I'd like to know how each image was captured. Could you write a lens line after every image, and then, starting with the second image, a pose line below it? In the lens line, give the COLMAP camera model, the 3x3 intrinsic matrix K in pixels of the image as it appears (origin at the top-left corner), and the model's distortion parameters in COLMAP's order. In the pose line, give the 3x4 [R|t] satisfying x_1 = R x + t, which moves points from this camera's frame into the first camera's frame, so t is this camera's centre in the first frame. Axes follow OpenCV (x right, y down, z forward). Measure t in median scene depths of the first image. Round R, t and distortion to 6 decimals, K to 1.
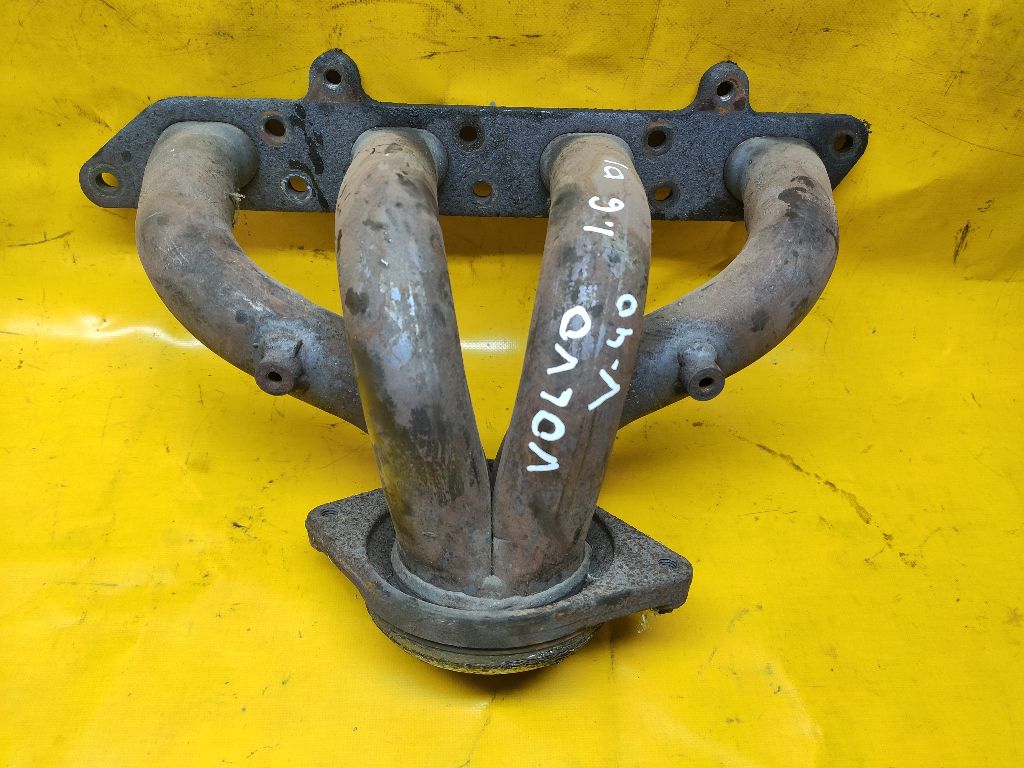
lens RADIAL K [[762.5, 0, 505.3], [0, 762.5, 372.4], [0, 0, 1]] dist [0.032907, -0.054851]
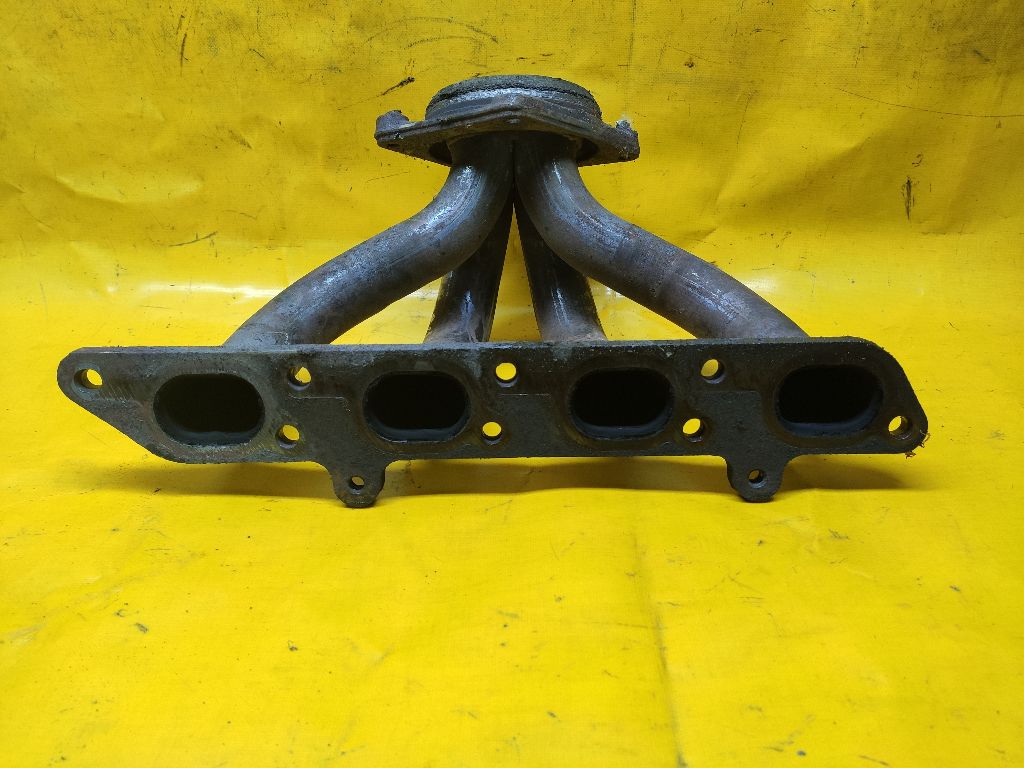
lens RADIAL K [[762.5, 0, 505.8], [0, 762.5, 384.9], [0, 0, 1]] dist [0.032907, -0.054851]
pose [[0.994866, -0.059619, -0.081770, 0.038158], [0.030932, 0.948513, -0.315226, 0.551674], [0.096353, 0.311078, 0.945487, -0.153779]]
